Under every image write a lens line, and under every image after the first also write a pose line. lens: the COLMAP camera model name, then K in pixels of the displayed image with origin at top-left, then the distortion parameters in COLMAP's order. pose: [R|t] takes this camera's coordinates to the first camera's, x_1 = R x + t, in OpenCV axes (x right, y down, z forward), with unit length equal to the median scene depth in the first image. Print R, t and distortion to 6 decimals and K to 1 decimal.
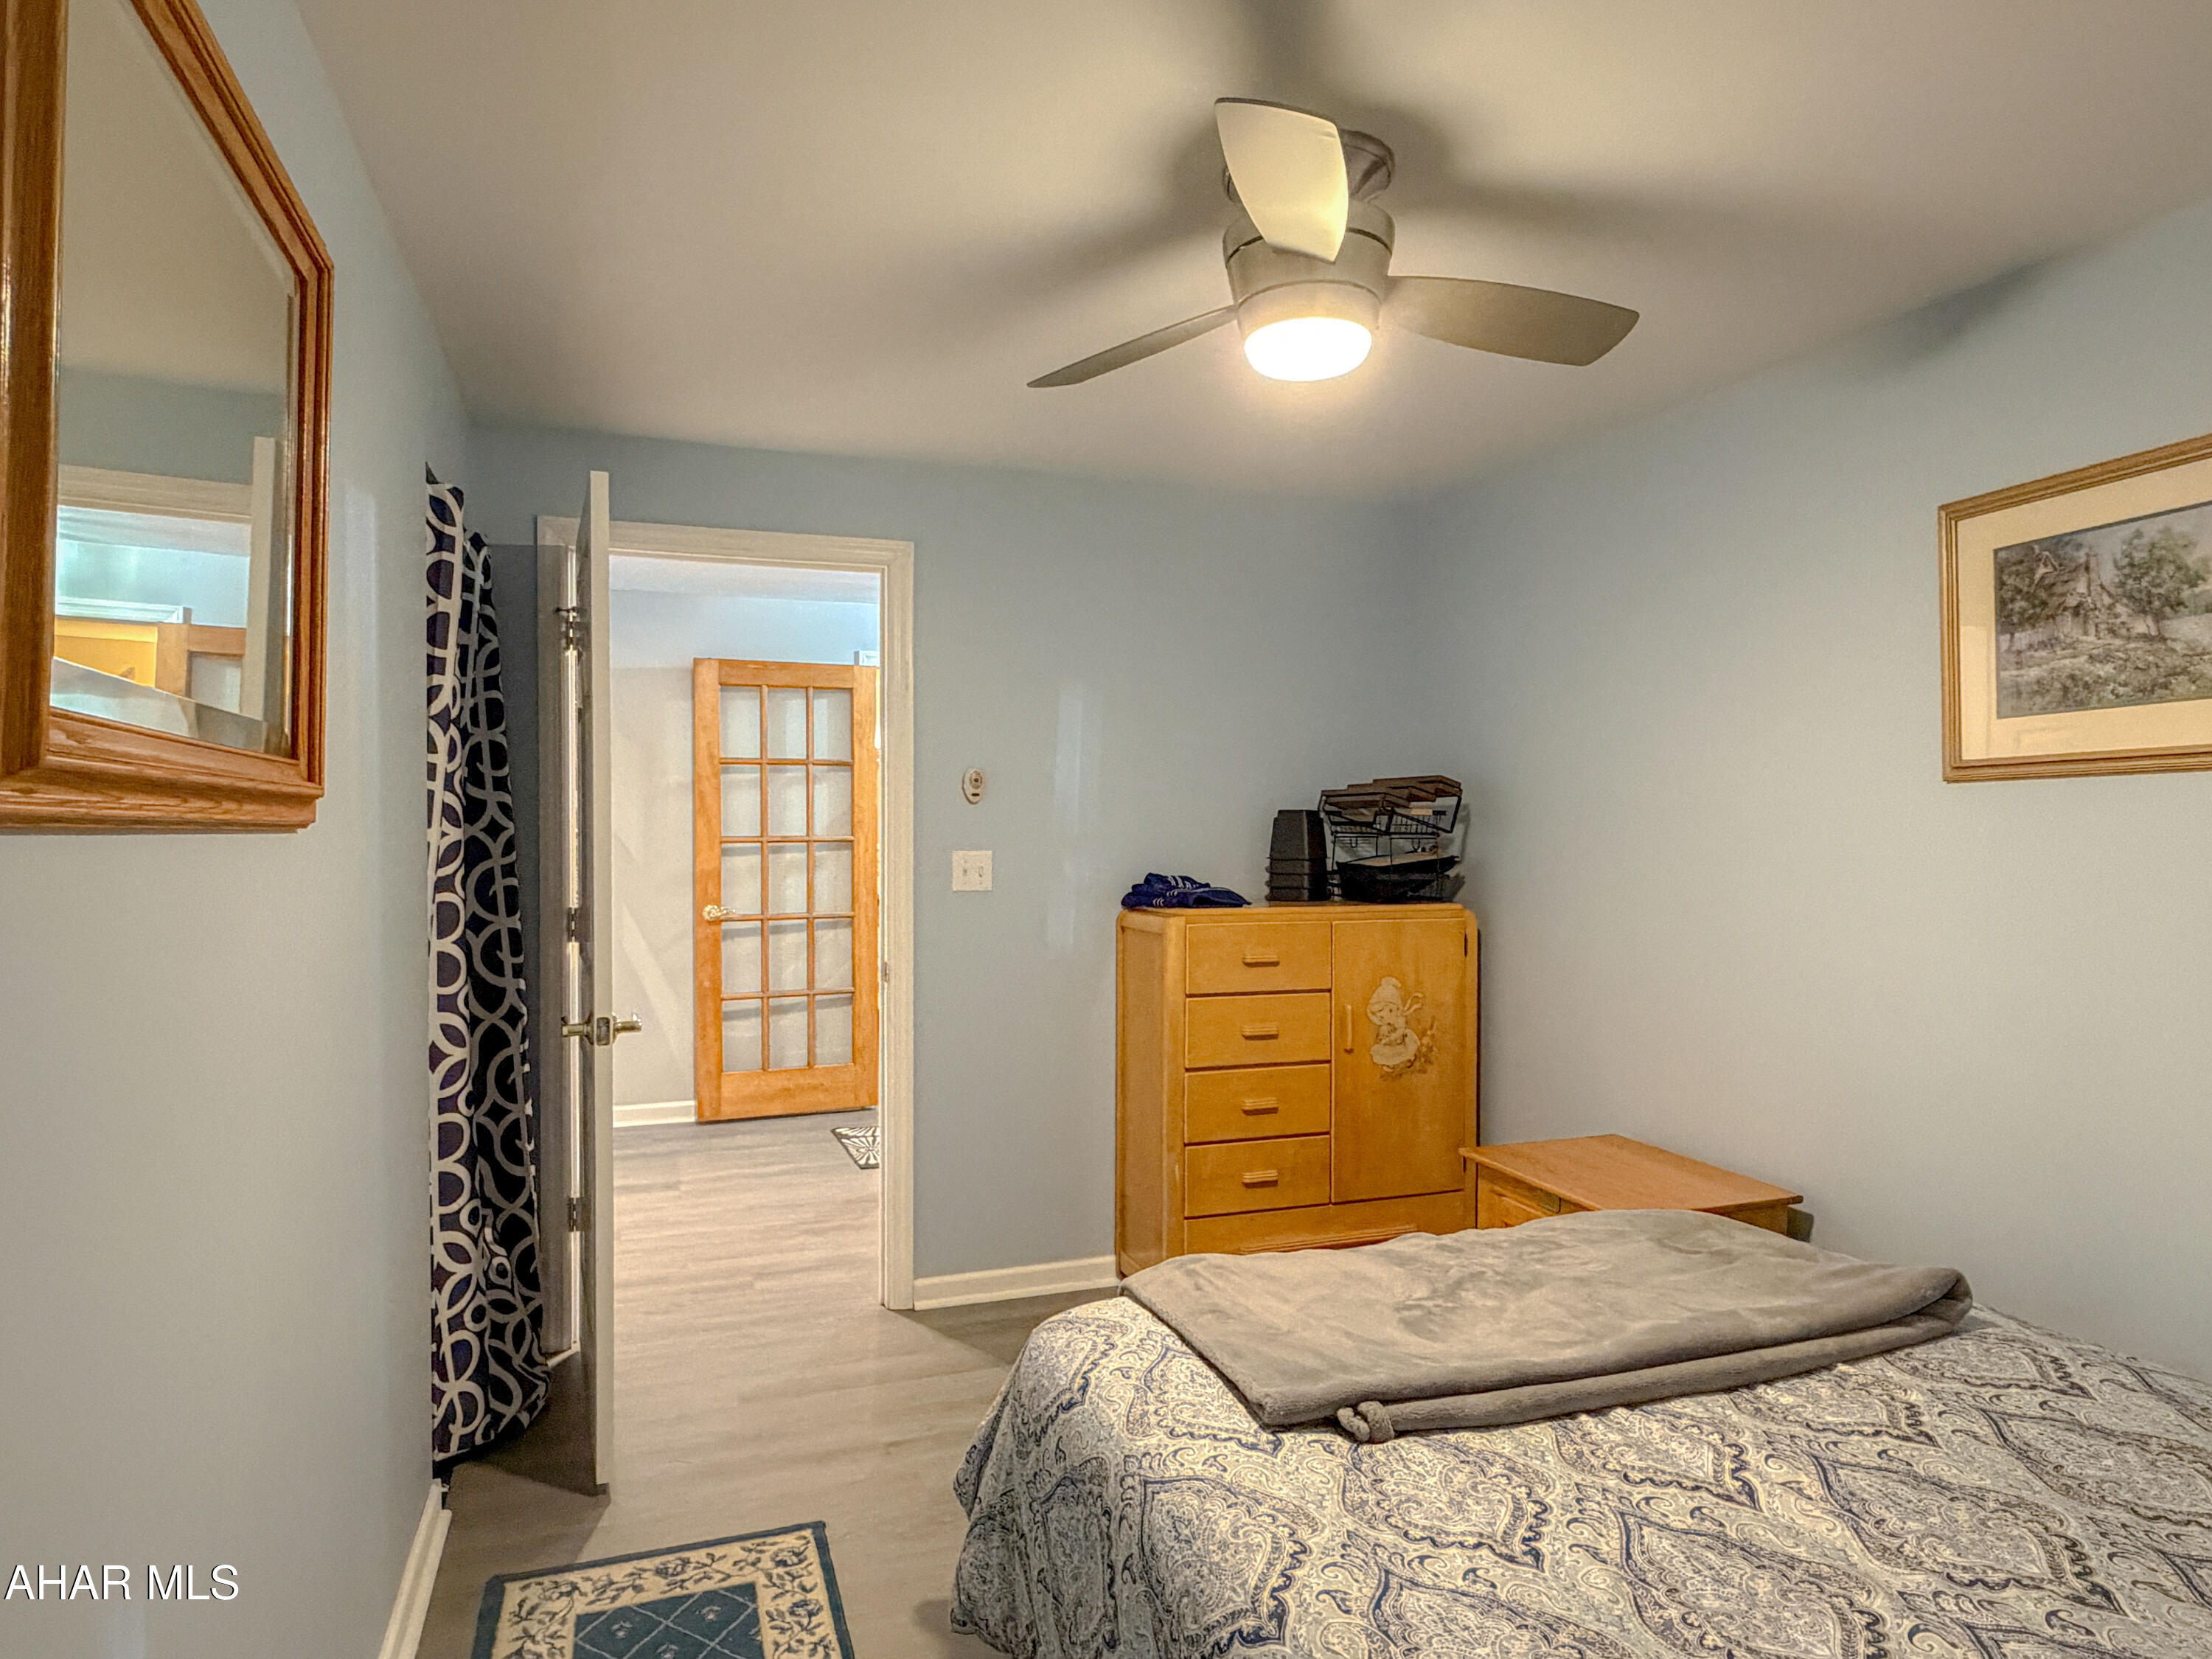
lens RADIAL K [[1288.5, 0, 1108.2], [0, 1288.5, 820.8], [0, 0, 1]] dist [0.000482, 0.000075]
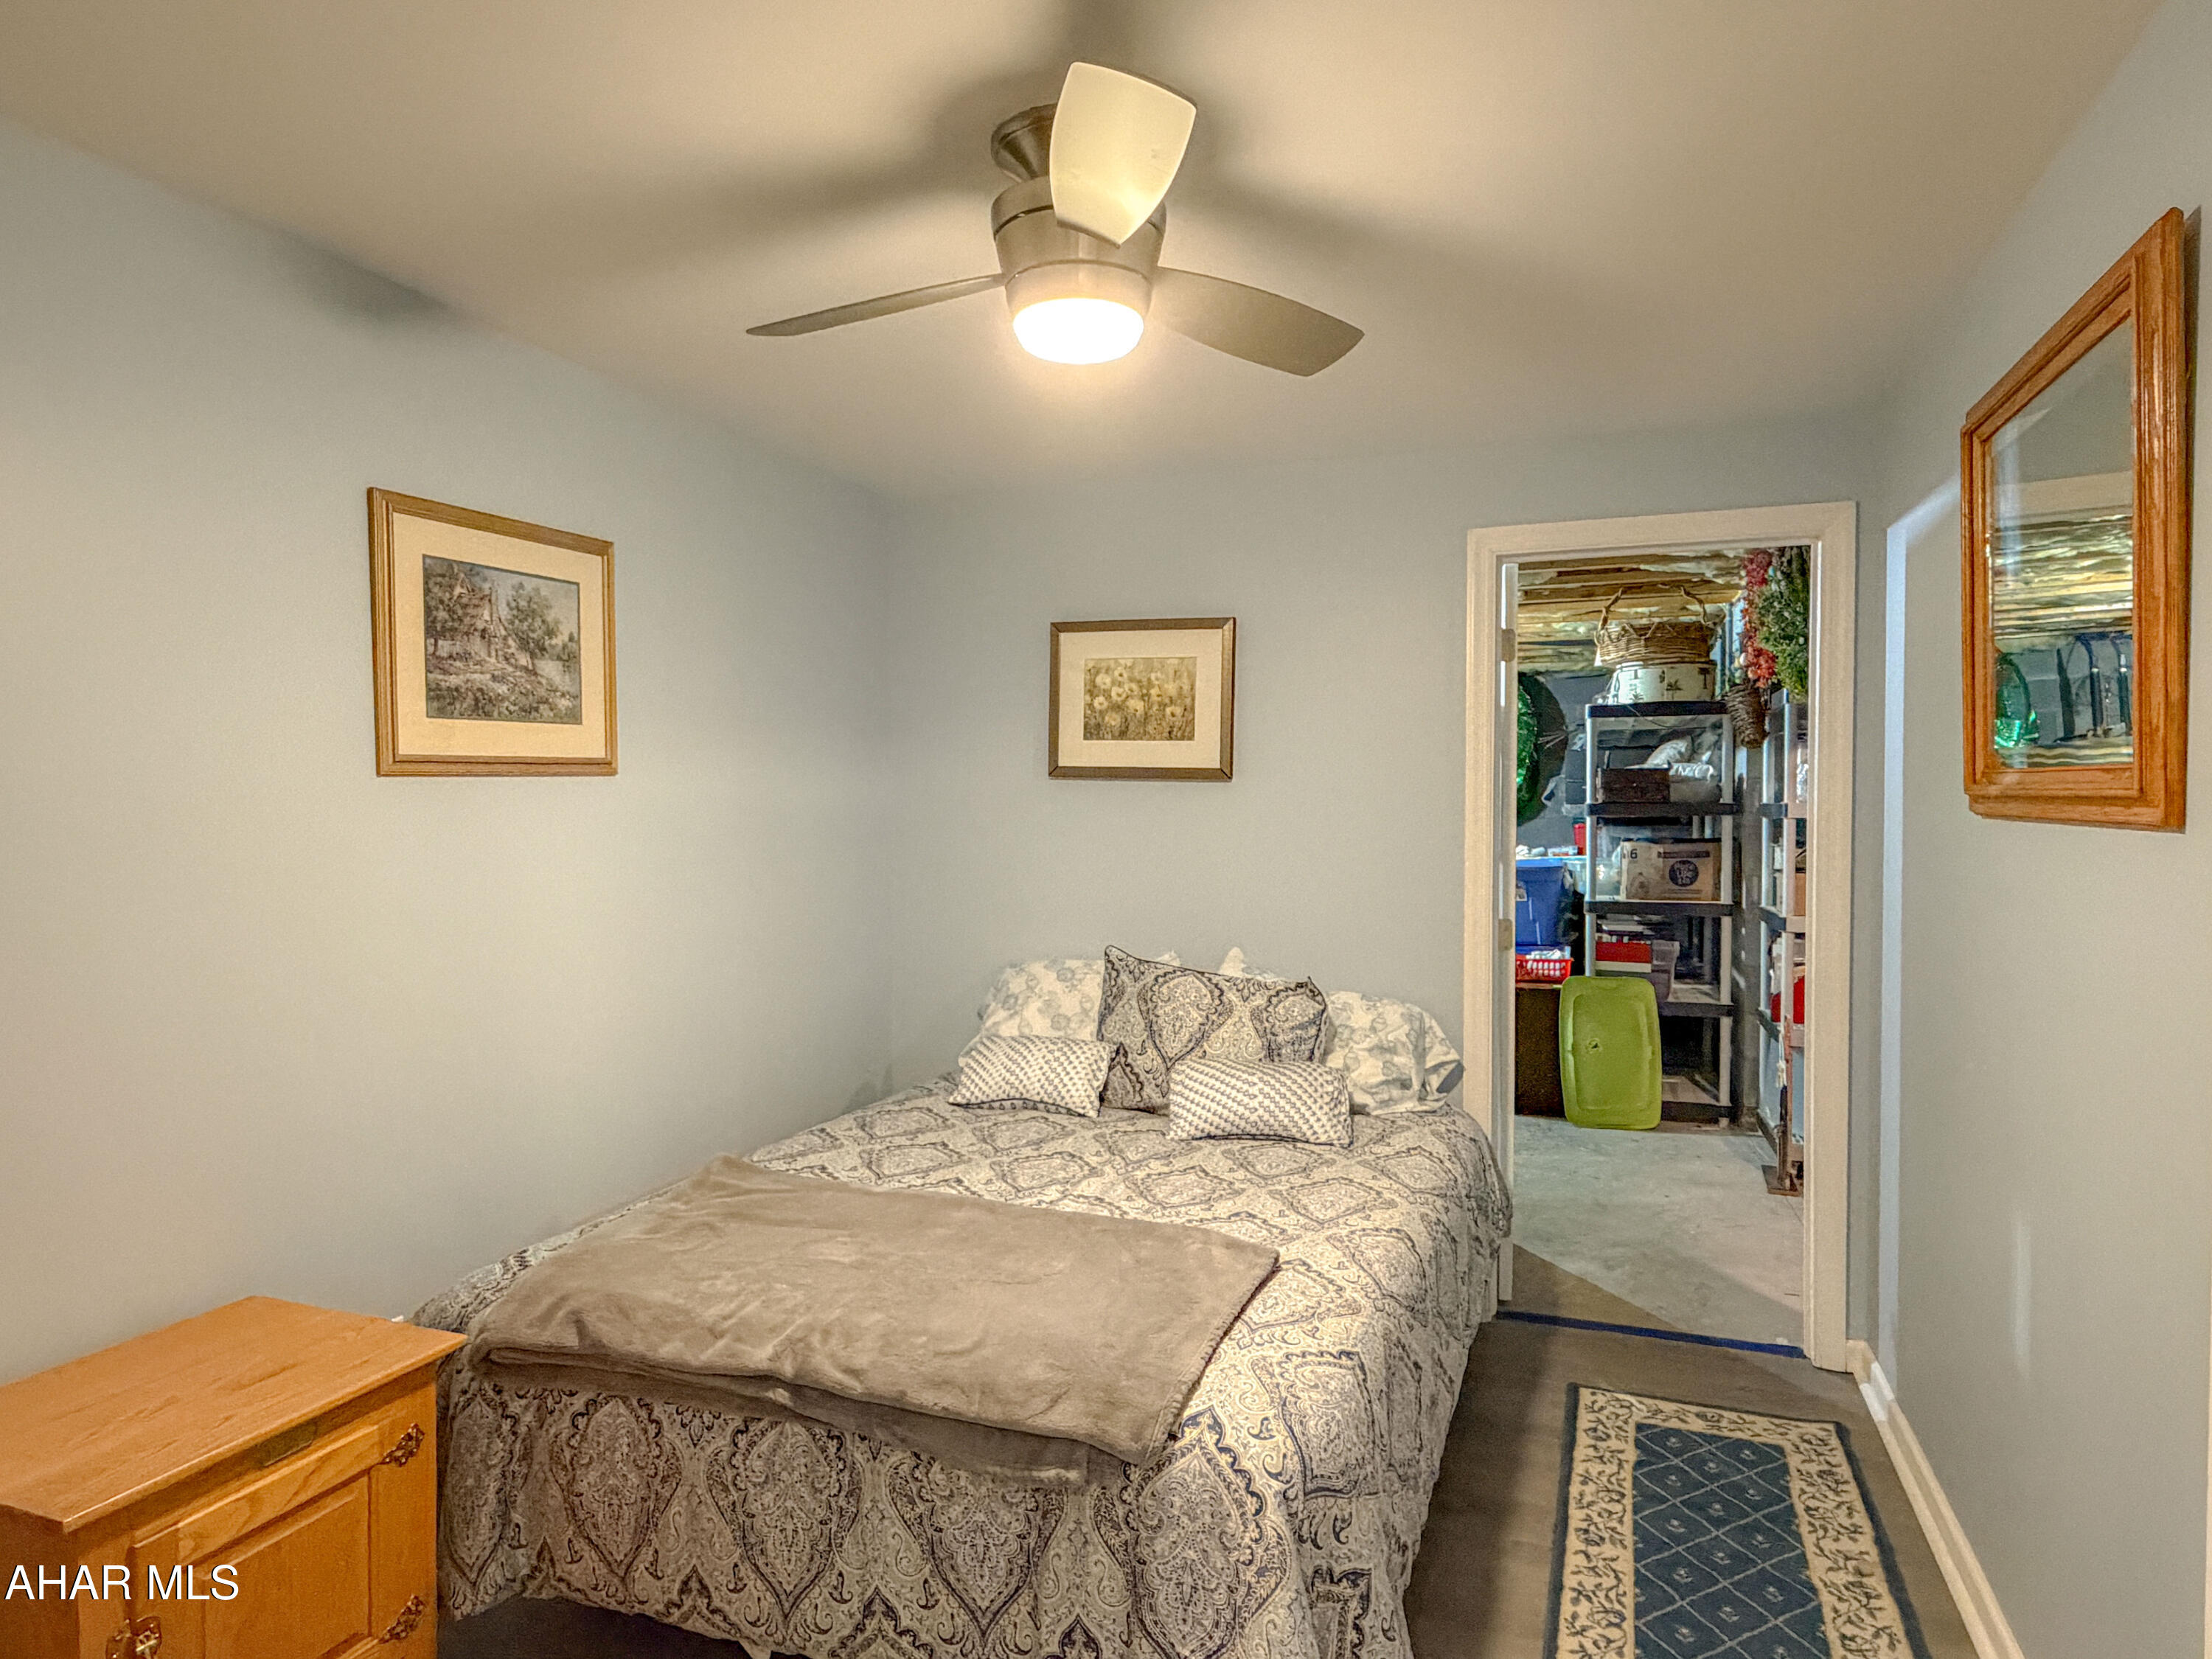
lens RADIAL K [[1288.5, 0, 1107.0], [0, 1288.5, 822.5], [0, 0, 1]] dist [0.000482, 0.000075]
pose [[-0.756302, -0.013103, 0.654092, -0.436862], [0.000132, 0.999796, 0.020181, -0.016098], [-0.654223, 0.015350, -0.756146, 1.507326]]
